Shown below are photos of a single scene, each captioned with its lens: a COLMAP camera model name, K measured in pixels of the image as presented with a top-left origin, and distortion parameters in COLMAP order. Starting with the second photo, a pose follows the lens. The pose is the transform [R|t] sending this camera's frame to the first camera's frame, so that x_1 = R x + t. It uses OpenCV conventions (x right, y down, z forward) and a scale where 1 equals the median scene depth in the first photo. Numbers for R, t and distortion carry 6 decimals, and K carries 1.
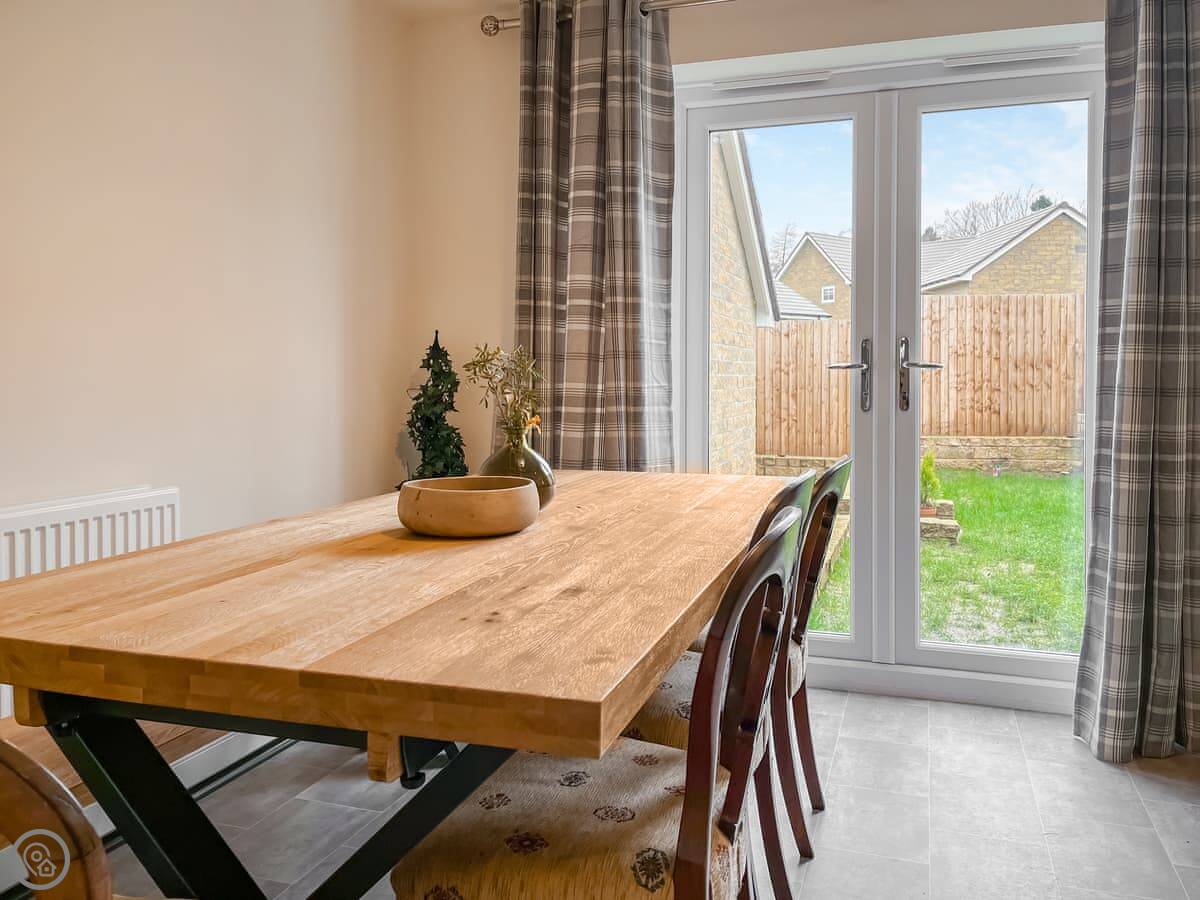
lens RADIAL K [[1042.2, 0, 600.0], [0, 1042.2, 450.0], [0, 0, 1]] dist [0.013720, -0.116085]
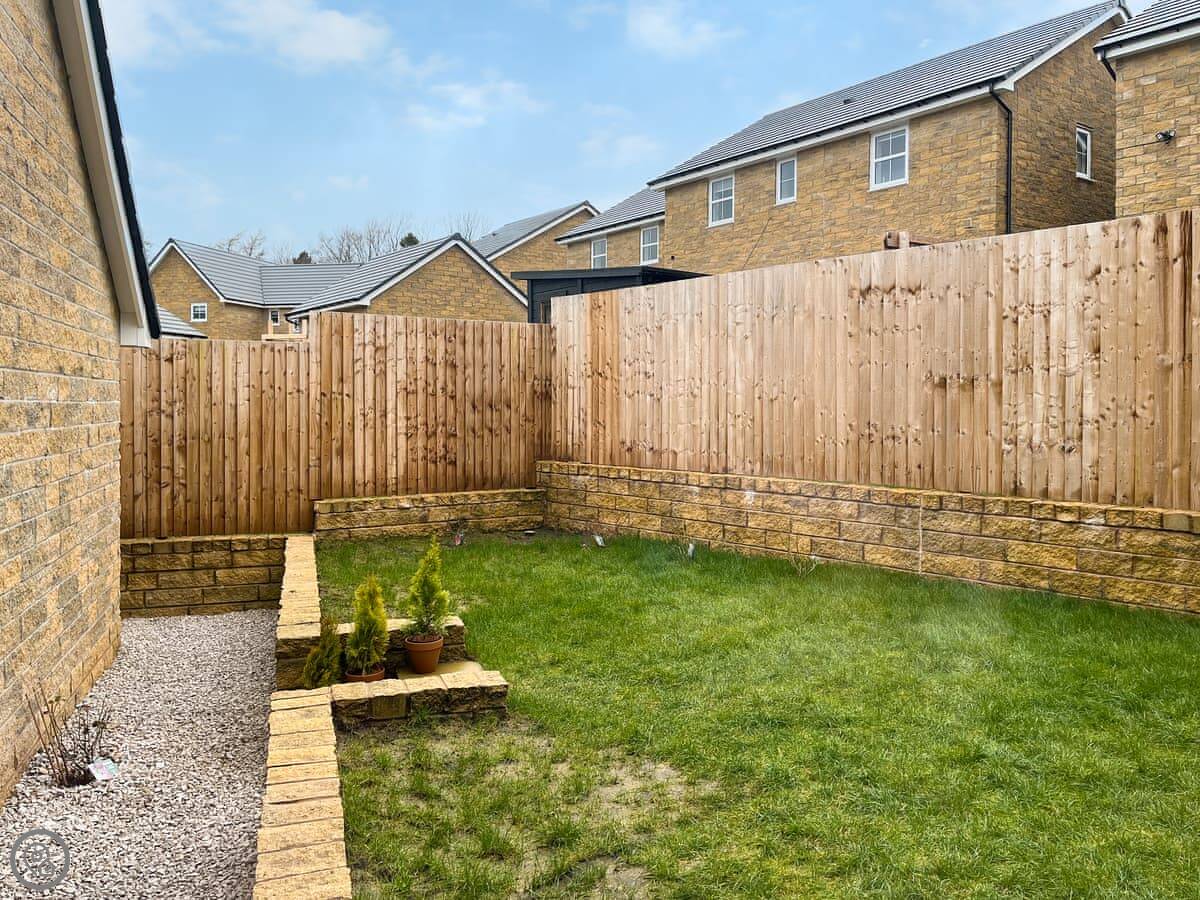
lens RADIAL K [[925.7, 0, 626.2], [0, 925.7, 410.8], [0, 0, 1]] dist [0.001889, -0.004265]
pose [[0.786509, -0.000366, 0.617579, 0.041374], [0.034455, 0.998468, -0.043288, -0.040945], [-0.616617, 0.055325, 0.785317, 0.347706]]
